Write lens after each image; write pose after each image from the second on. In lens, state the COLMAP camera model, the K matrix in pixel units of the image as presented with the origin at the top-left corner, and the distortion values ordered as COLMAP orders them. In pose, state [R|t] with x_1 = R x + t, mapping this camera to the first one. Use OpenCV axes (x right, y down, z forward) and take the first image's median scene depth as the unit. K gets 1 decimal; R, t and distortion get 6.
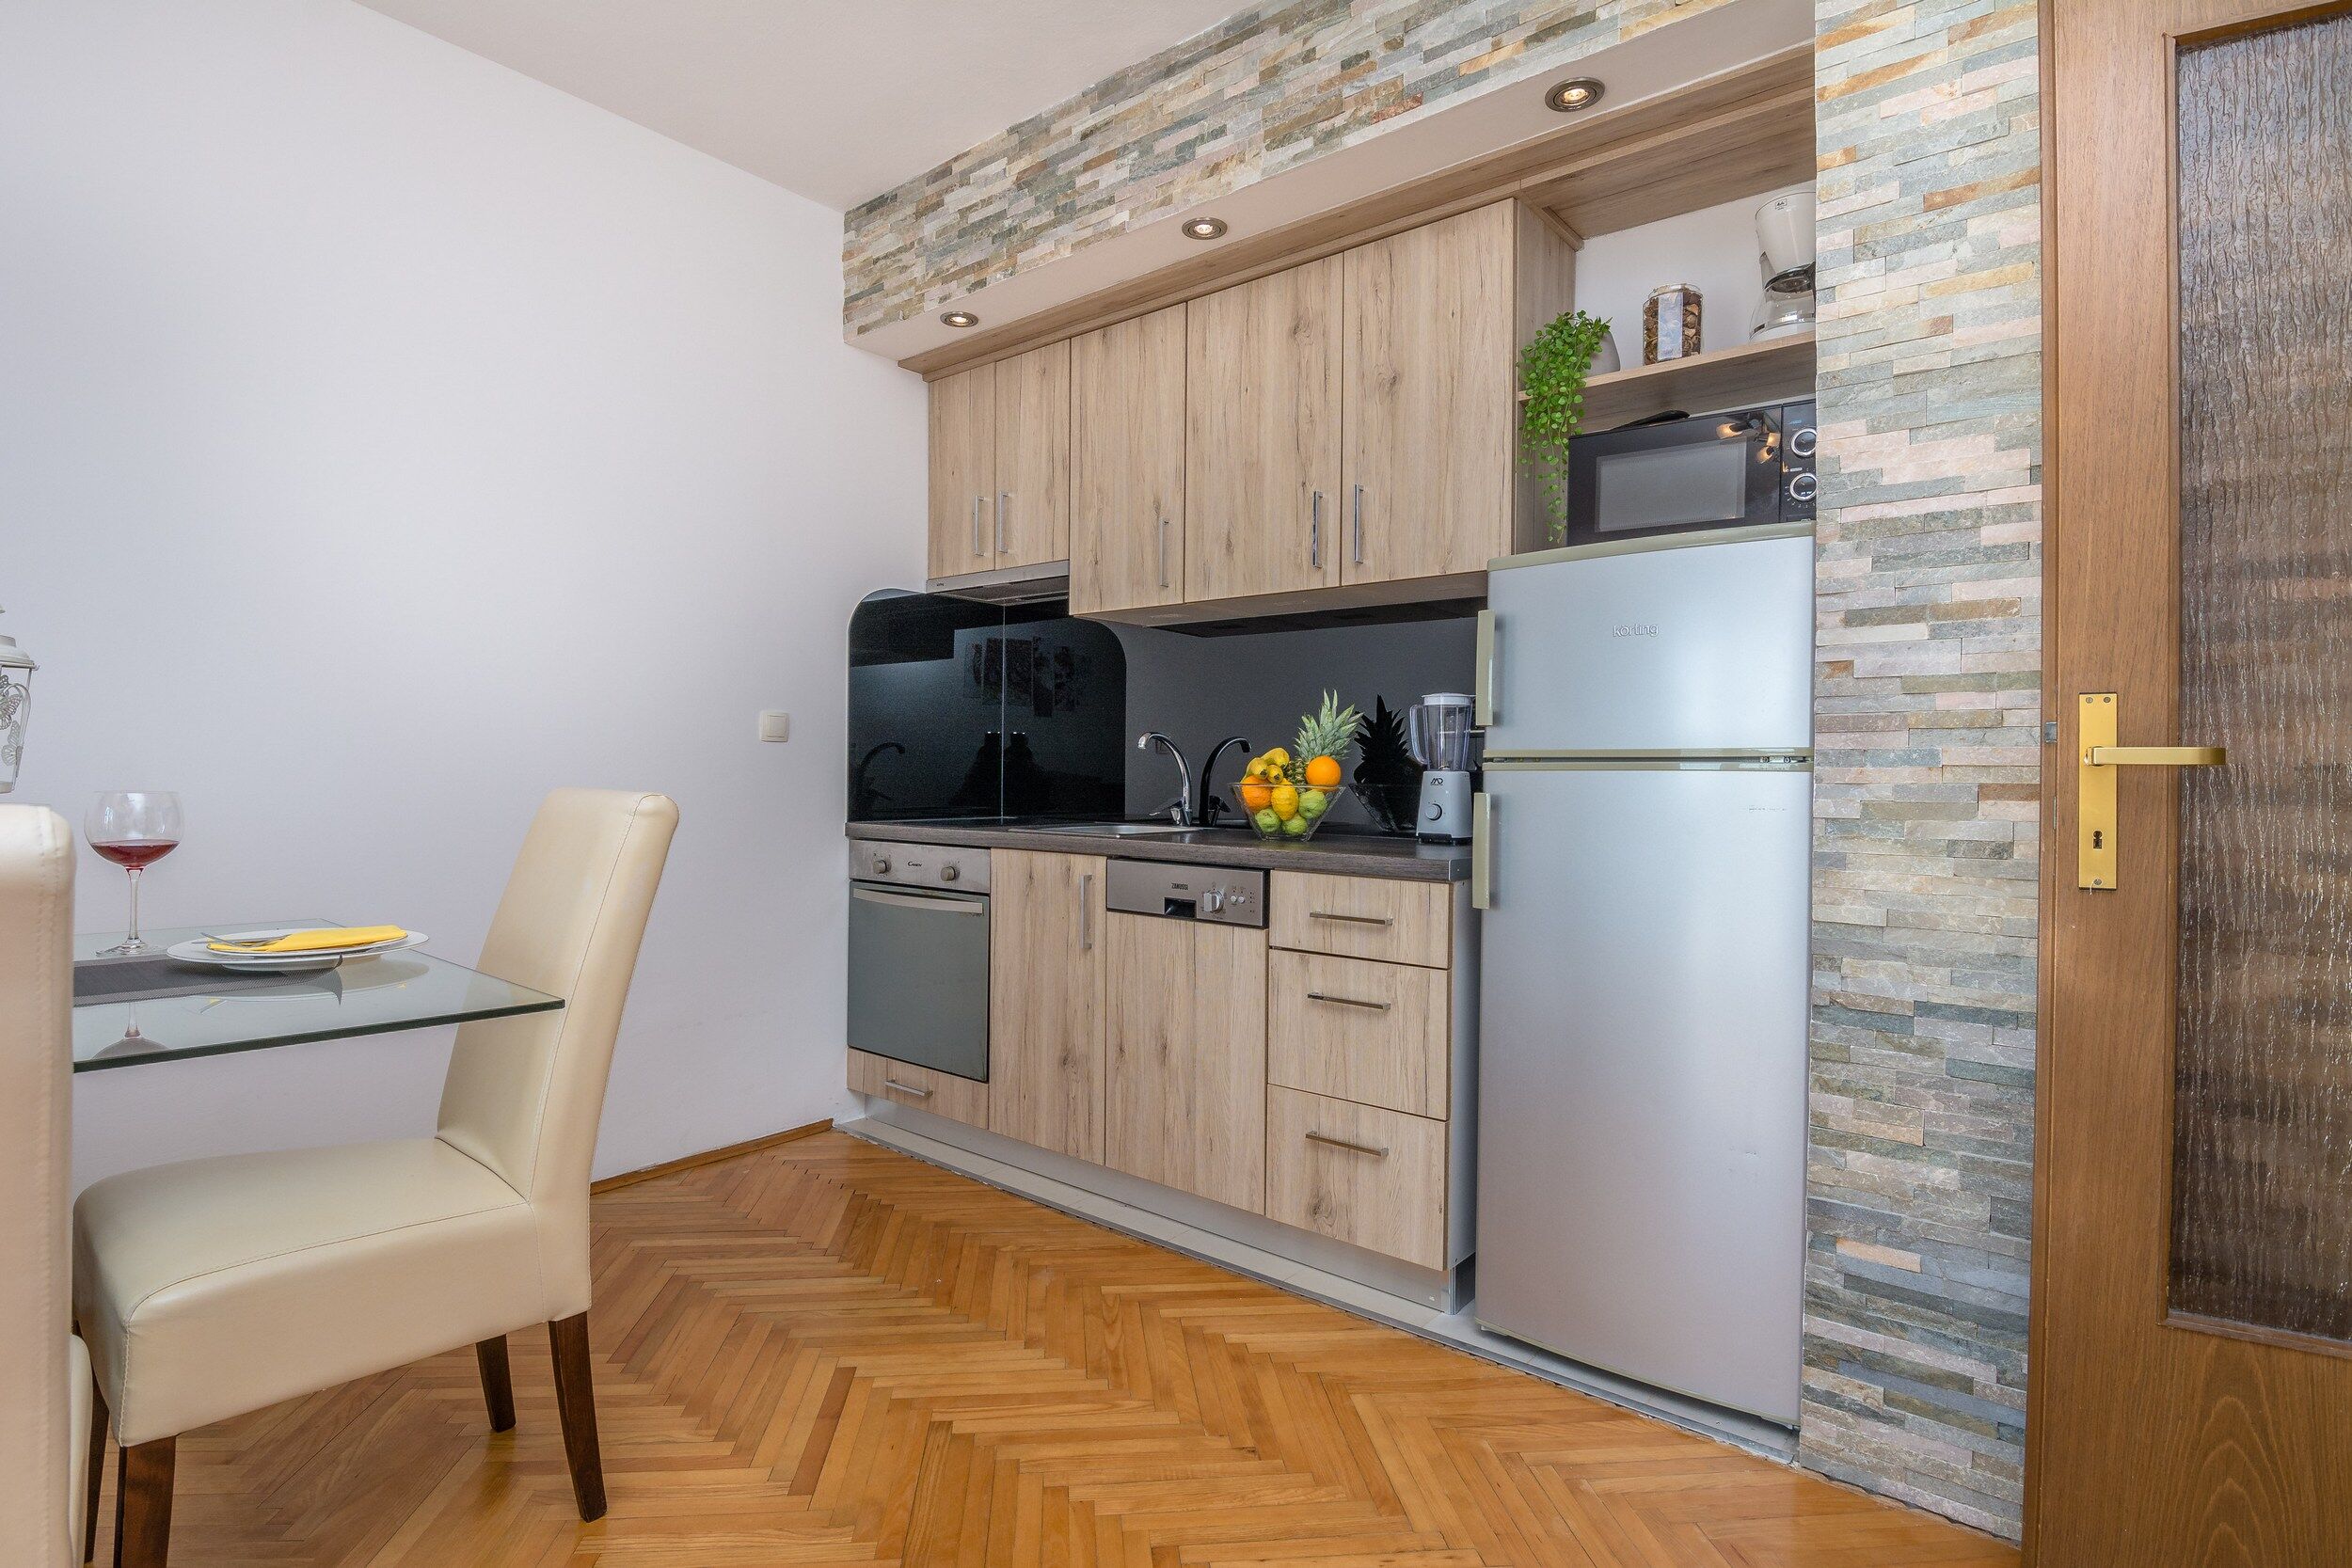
lens RADIAL K [[1155.9, 0, 1117.3], [0, 1155.9, 783.2], [0, 0, 1]] dist [-0.021373, -0.002410]
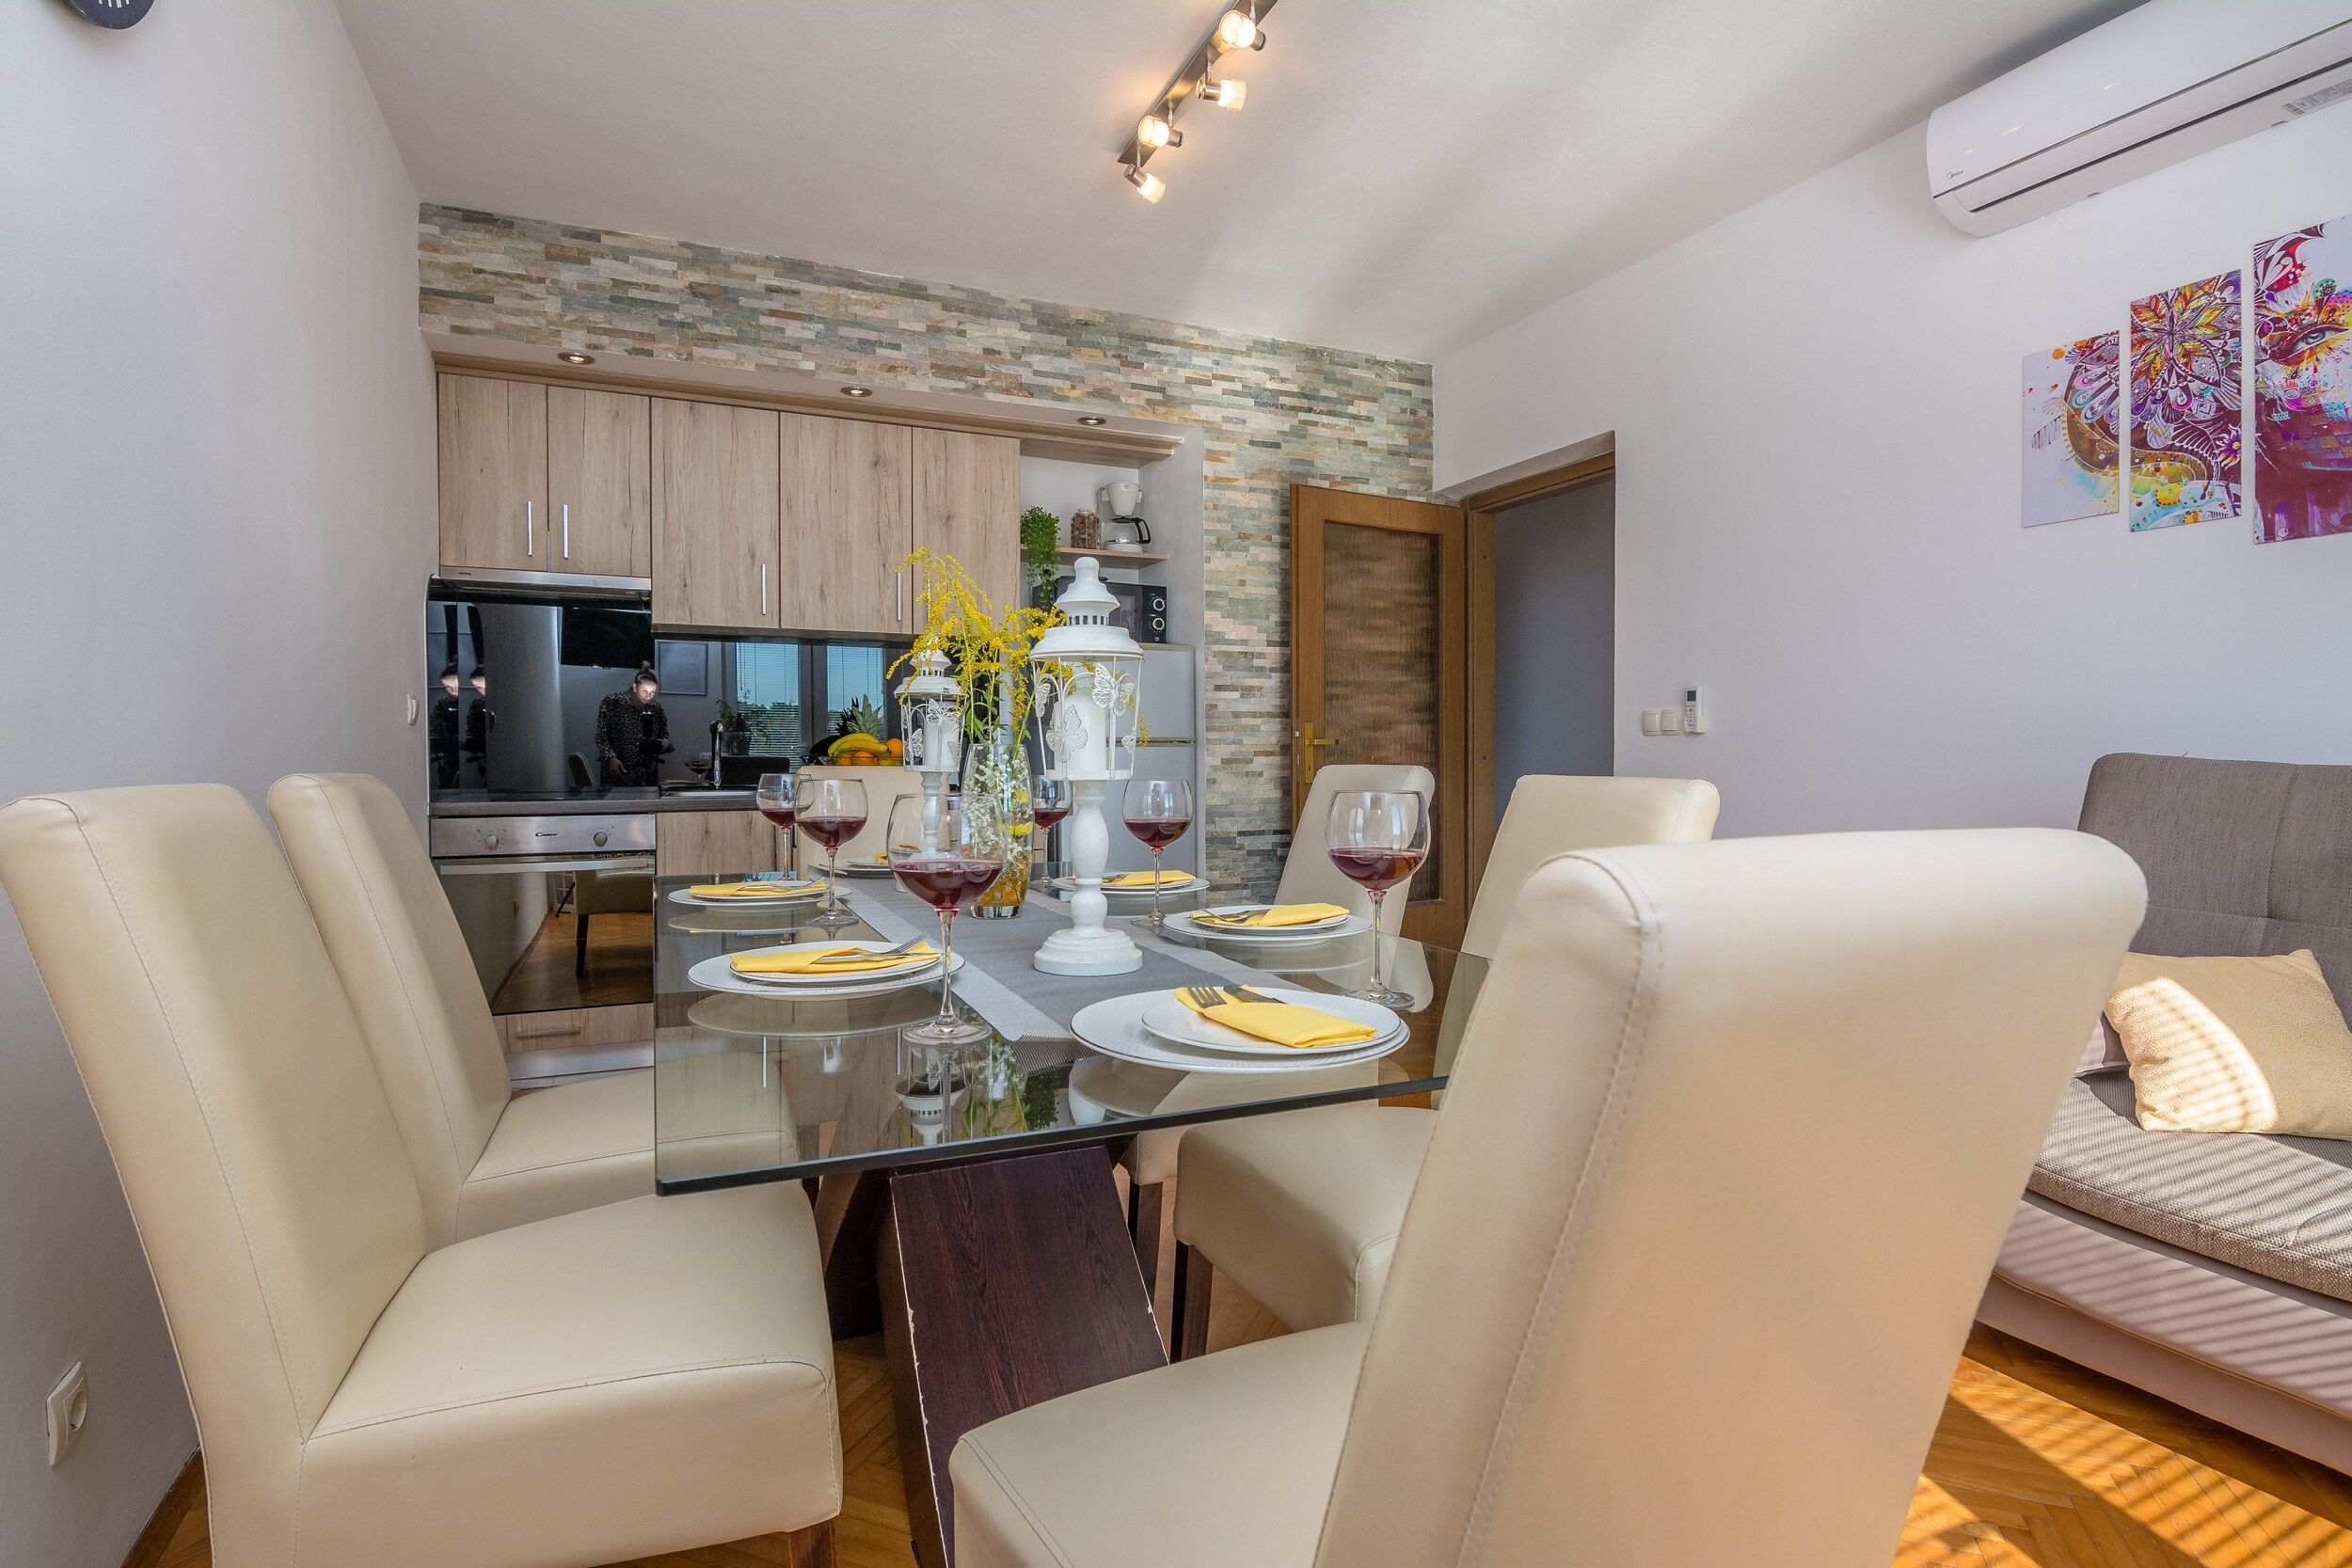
lens RADIAL K [[1155.9, 0, 1161.0], [0, 1155.9, 791.4], [0, 0, 1]] dist [-0.021373, -0.002410]
pose [[0.455367, -0.045507, 0.889140, -1.189163], [0.013039, 0.998927, 0.044448, -0.018414], [-0.890209, -0.008647, 0.455471, -0.058410]]
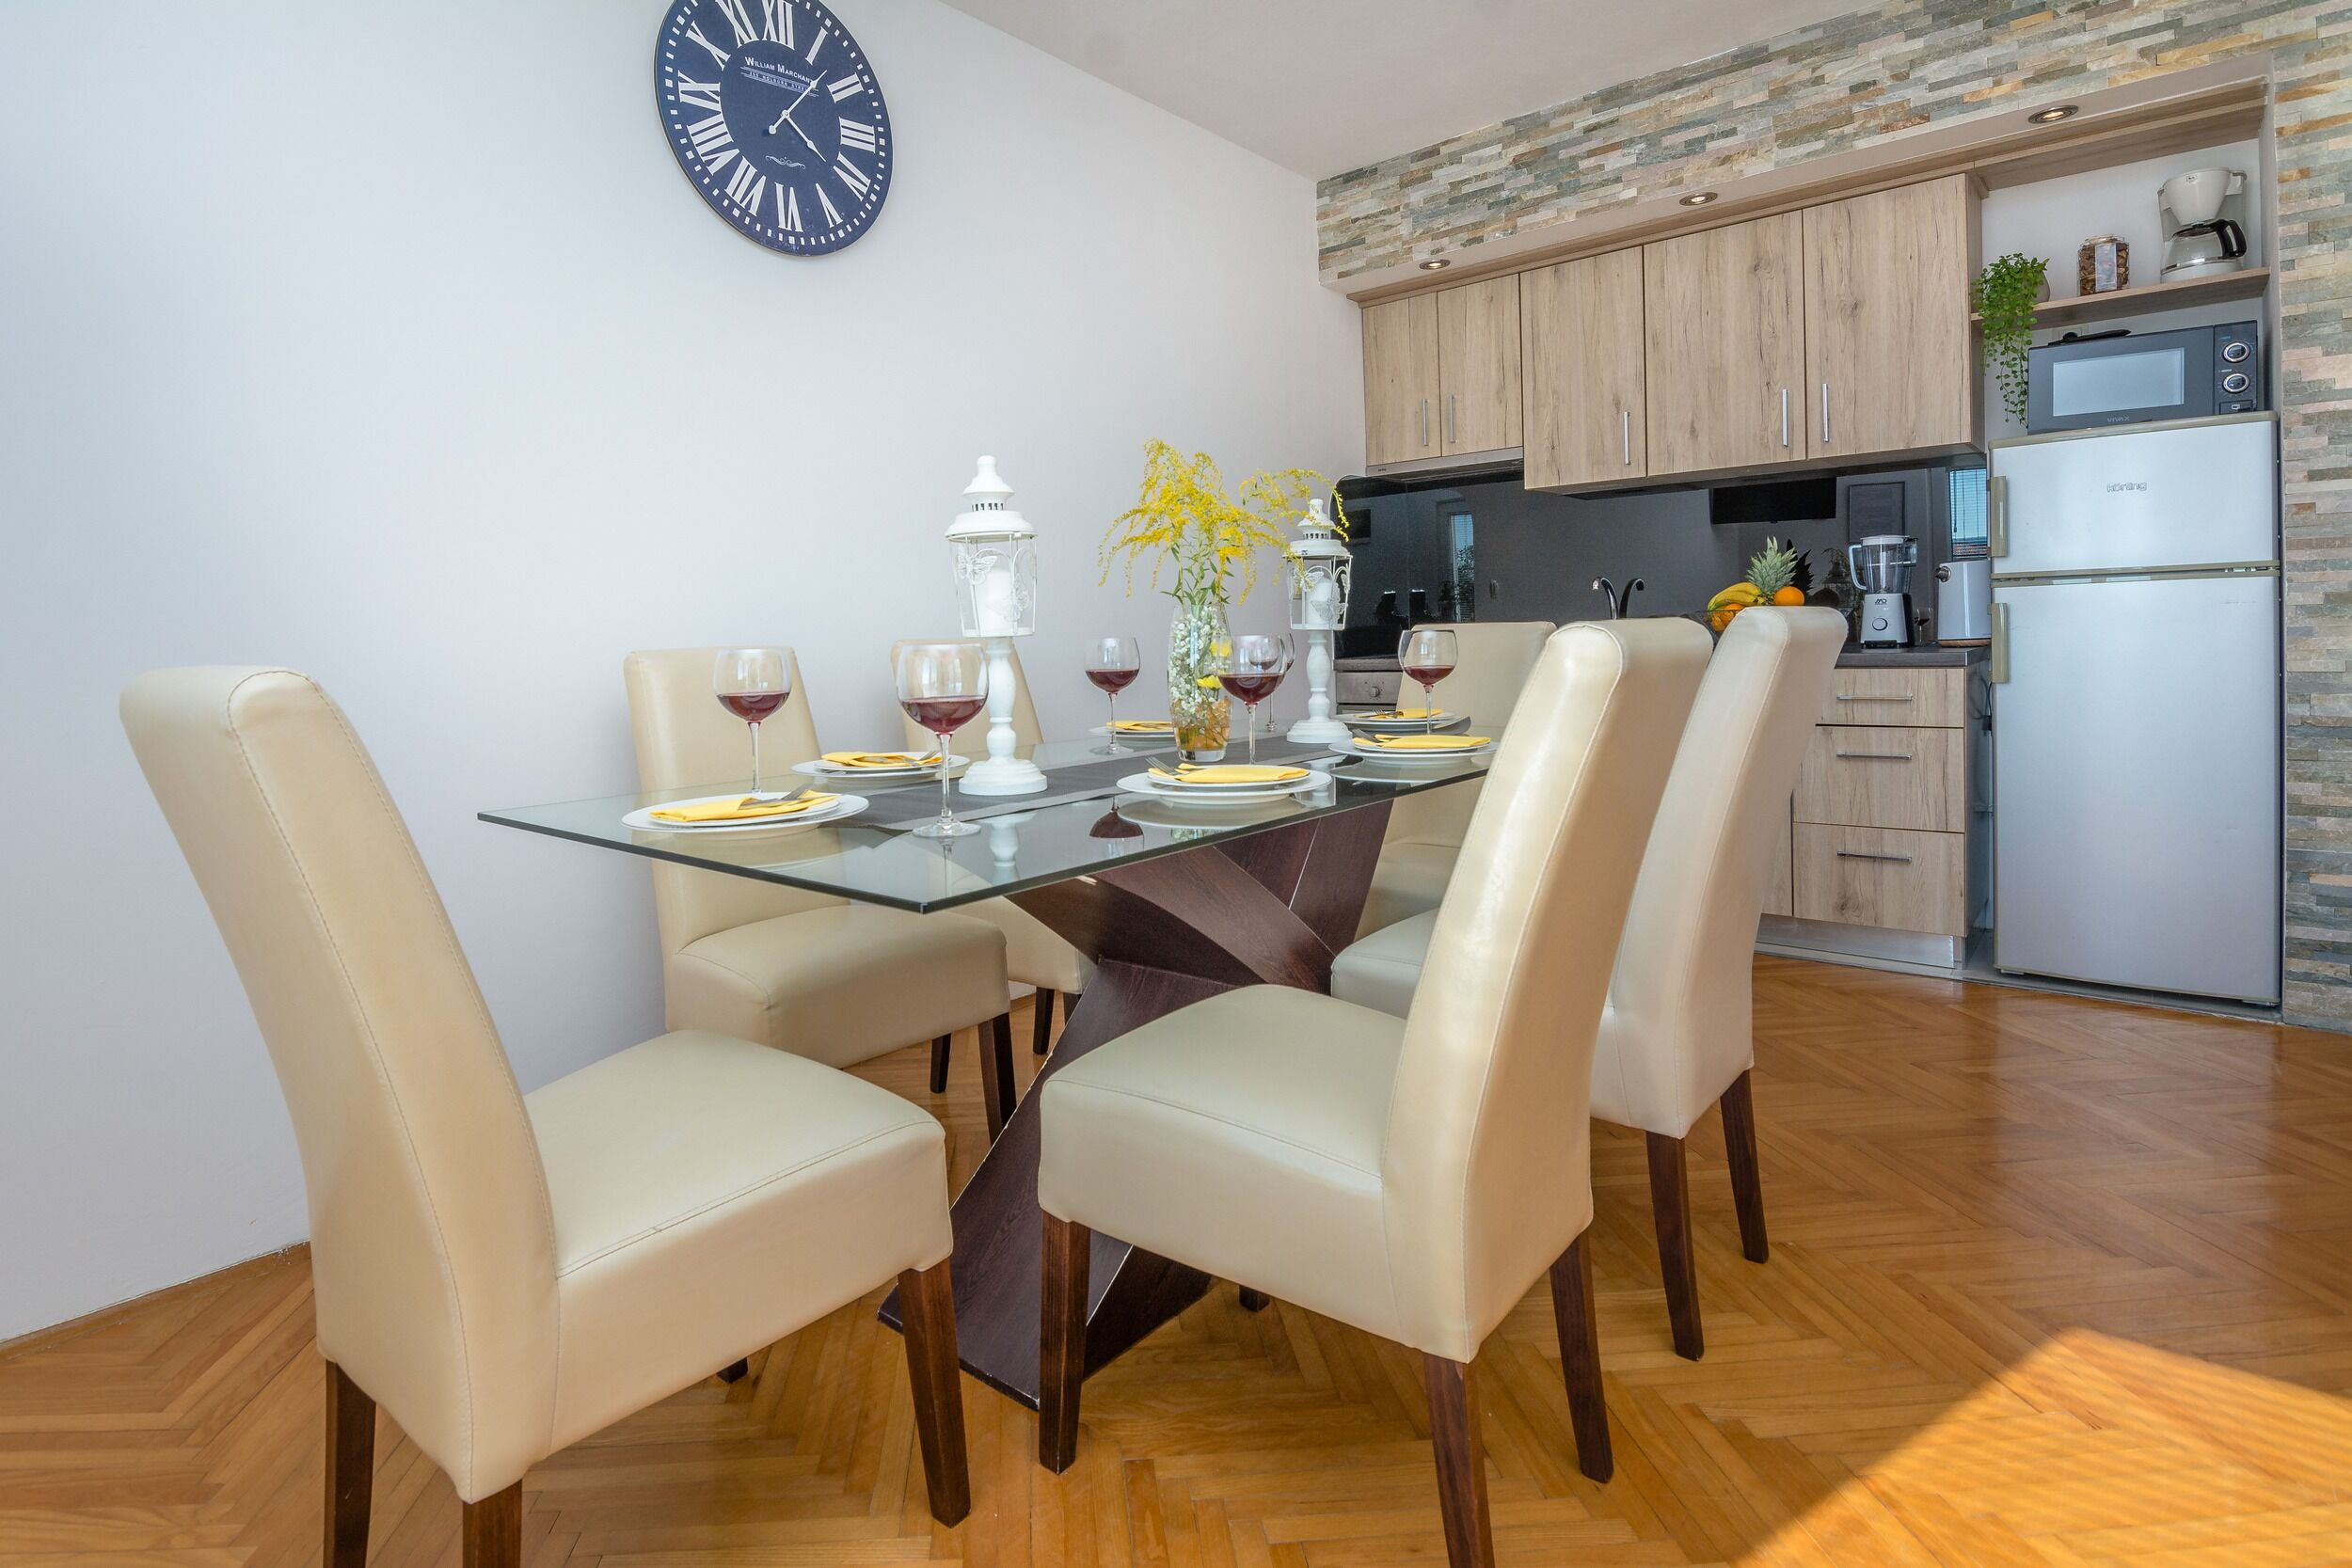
lens RADIAL K [[1155.9, 0, 1040.1], [0, 1155.9, 675.3], [0, 0, 1]] dist [-0.021373, -0.002410]
pose [[0.996314, -0.043565, -0.073894, -0.658575], [0.045556, 0.998637, 0.025464, 0.006385], [0.072684, -0.028736, 0.996941, -0.434546]]
